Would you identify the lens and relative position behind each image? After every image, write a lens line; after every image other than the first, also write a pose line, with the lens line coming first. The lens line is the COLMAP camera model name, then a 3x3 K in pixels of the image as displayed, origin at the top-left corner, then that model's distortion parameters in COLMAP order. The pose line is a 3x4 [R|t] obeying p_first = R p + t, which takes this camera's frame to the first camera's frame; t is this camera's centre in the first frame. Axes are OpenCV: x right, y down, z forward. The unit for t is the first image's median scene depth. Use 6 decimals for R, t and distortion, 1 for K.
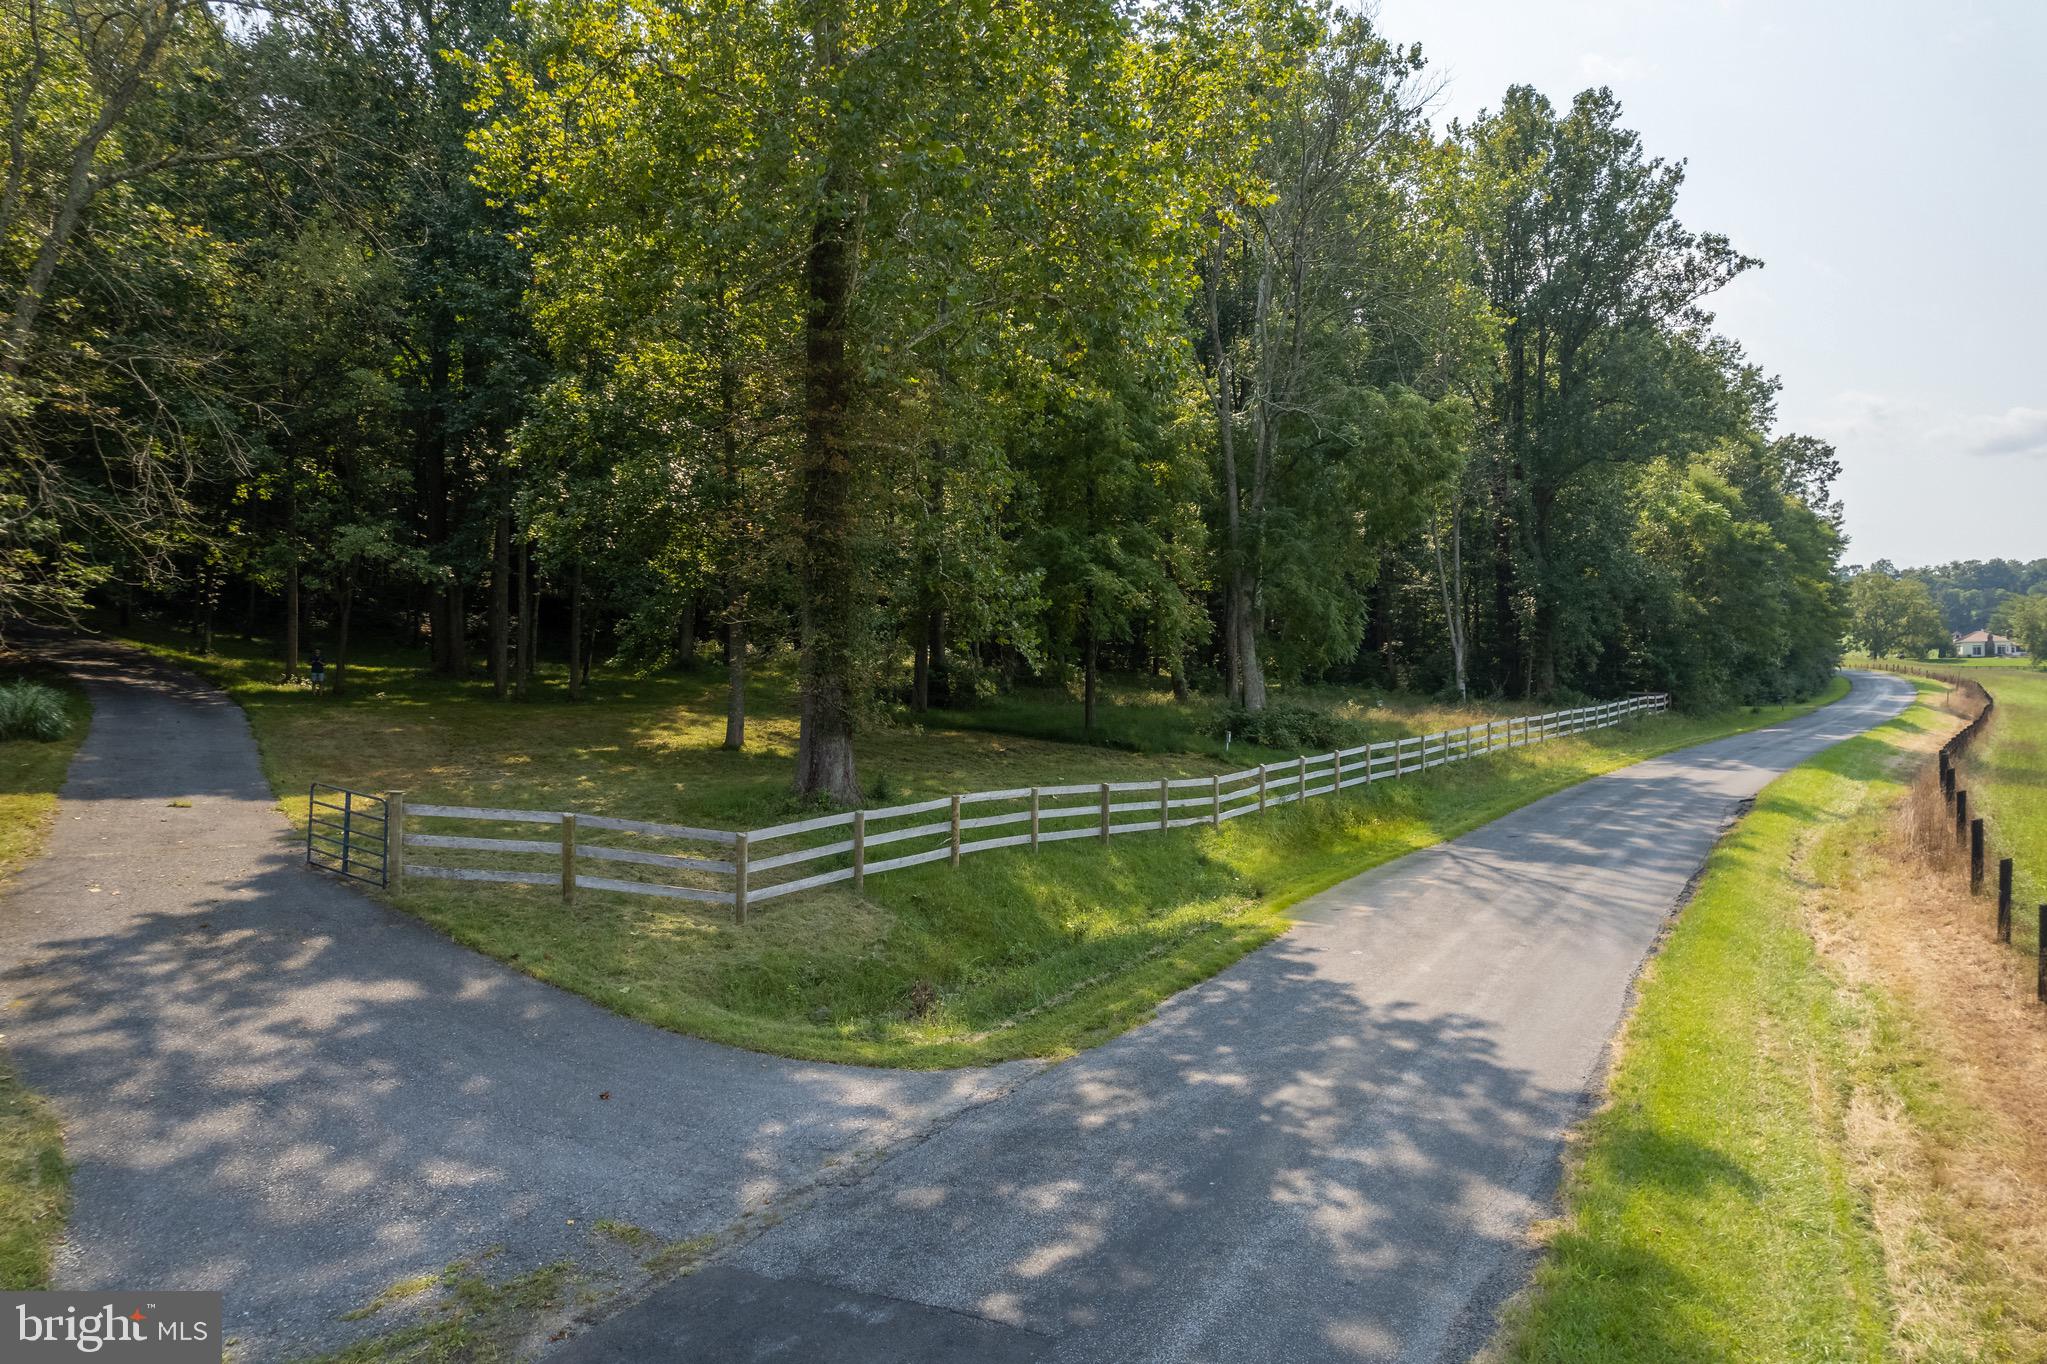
lens RADIAL K [[1350.0, 0, 1025.0], [0, 1350.0, 653.4], [0, 0, 1]] dist [-0.018369, 0.000271]
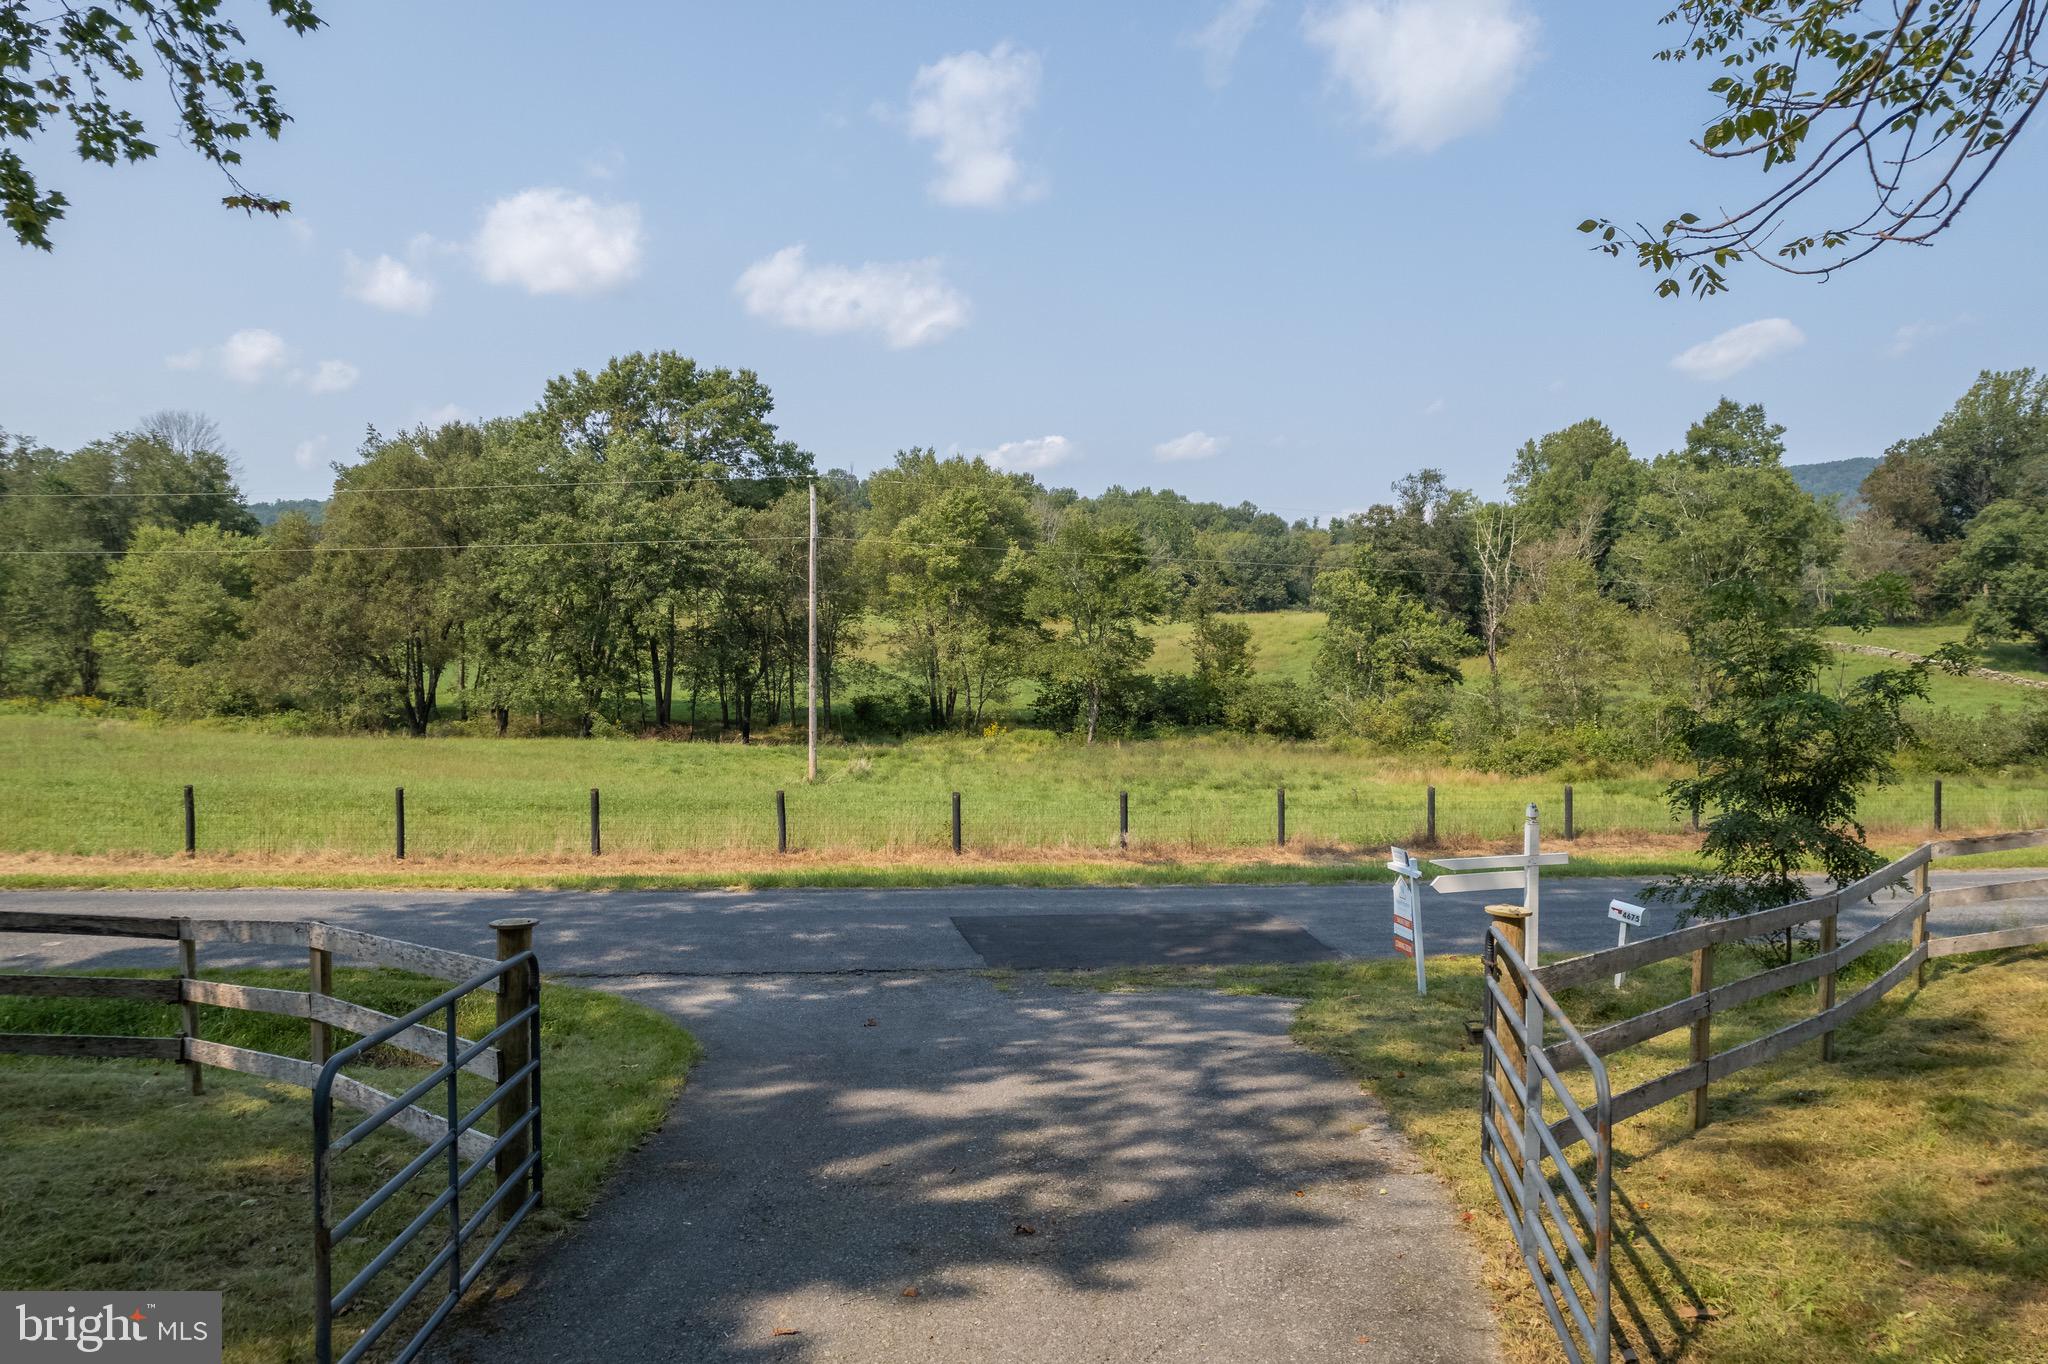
lens RADIAL K [[1317.9, 0, 1036.6], [0, 1317.9, 690.4], [0, 0, 1]] dist [-0.066748, 0.067241]
pose [[-0.686812, -0.023235, 0.726464, -0.459283], [-0.028923, 0.999571, 0.004625, 0.022134], [-0.726260, -0.017835, -0.687189, 0.646193]]
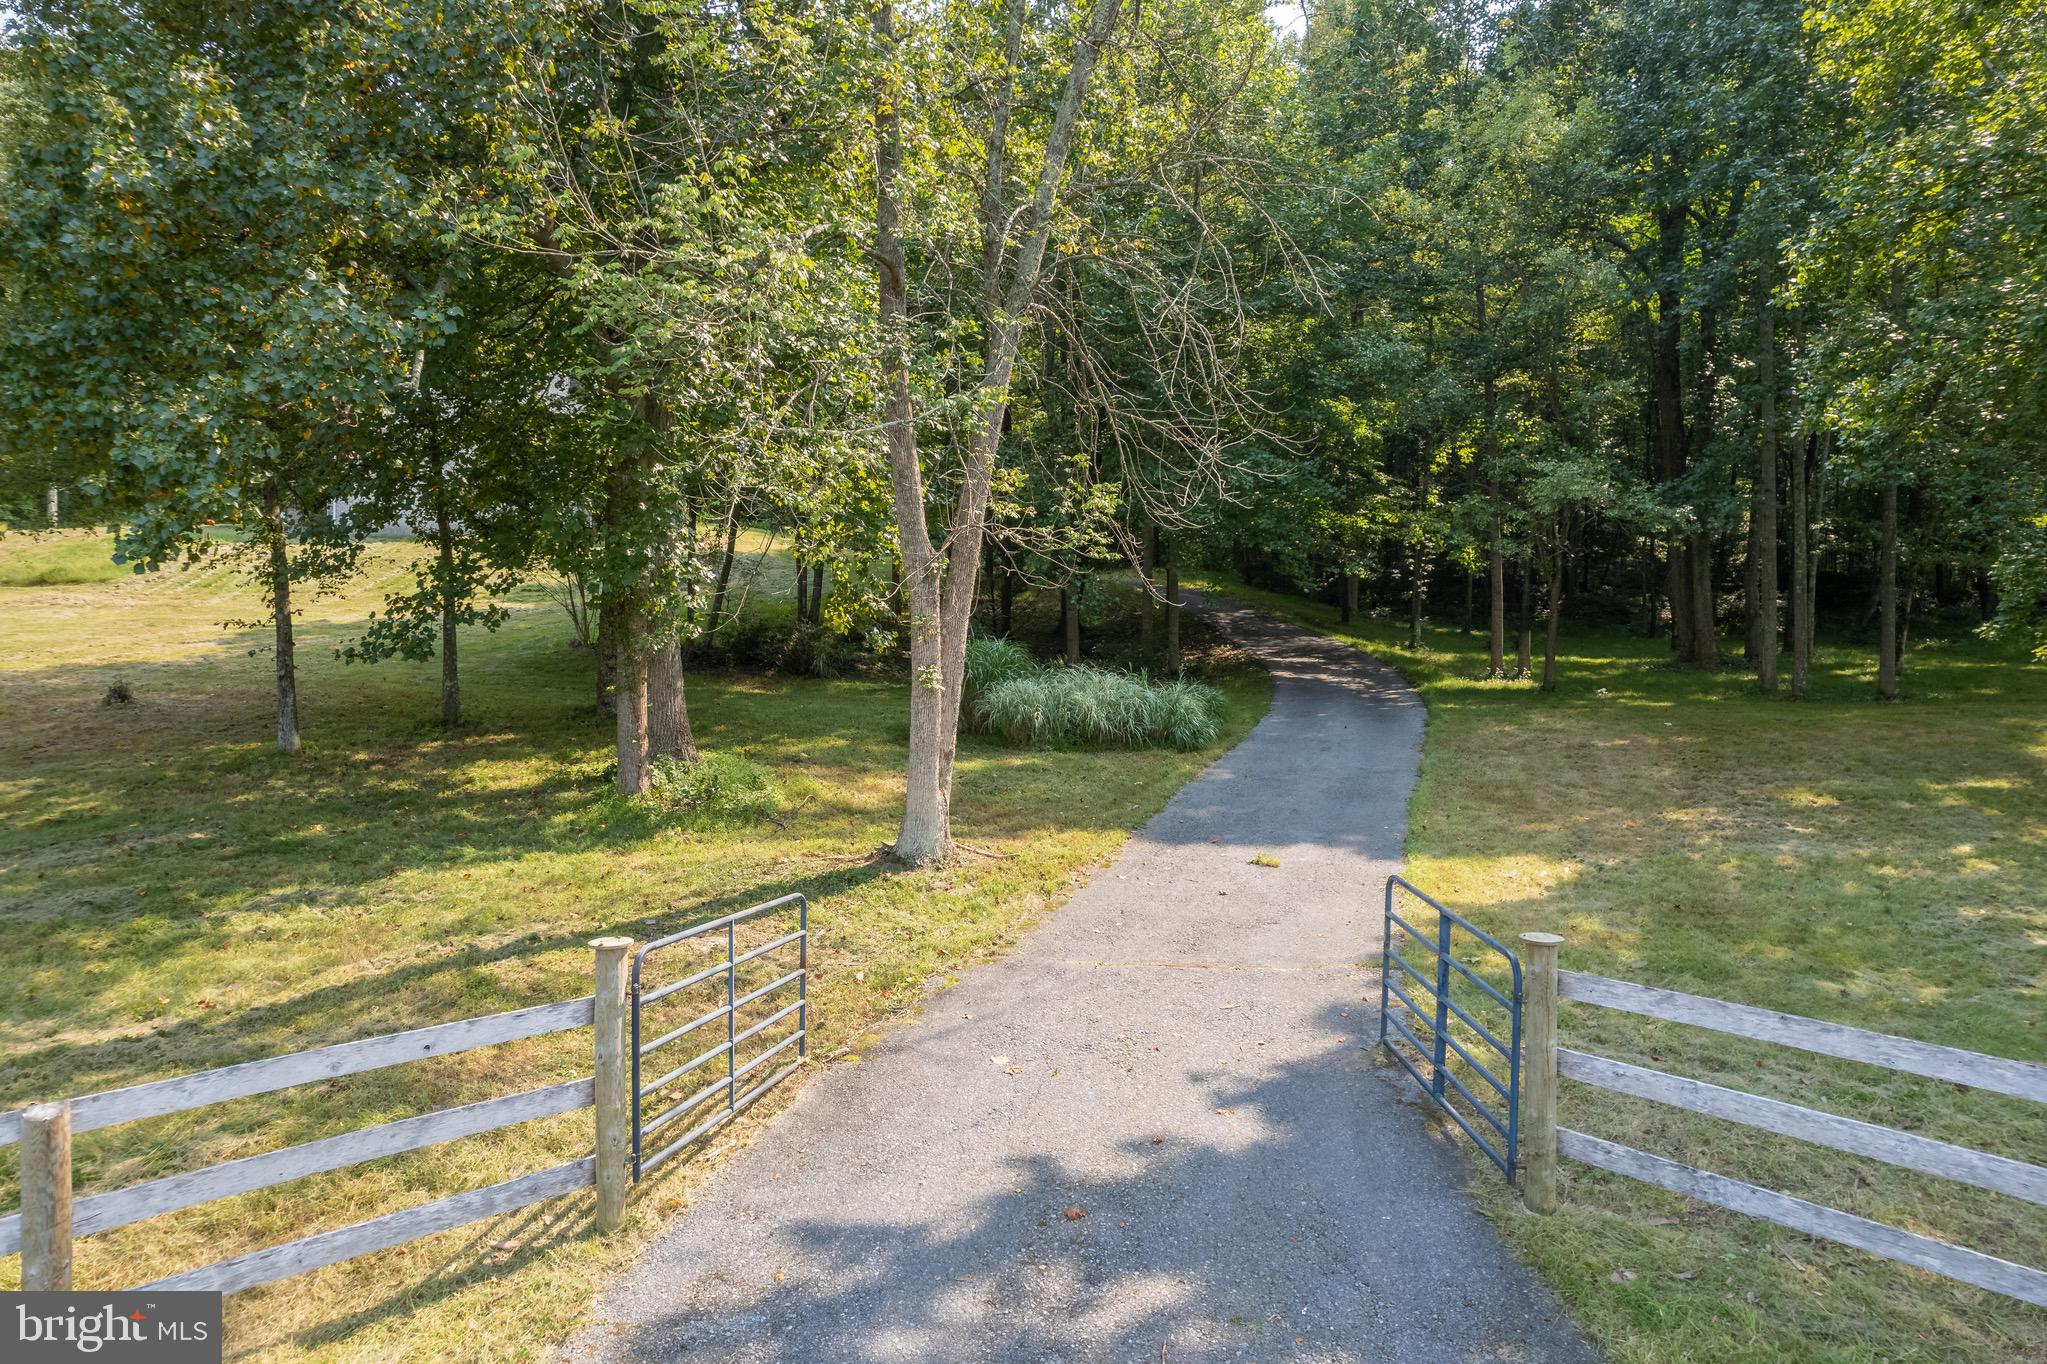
lens RADIAL K [[1317.3, 0, 1036.0], [0, 1317.3, 690.4], [0, 0, 1]] dist [-0.066748, 0.067241]
pose [[0.641451, -0.008195, -0.767120, -0.157650], [0.030081, 0.999443, 0.014477, 0.012621], [0.766574, -0.032362, 0.641340, 0.371622]]
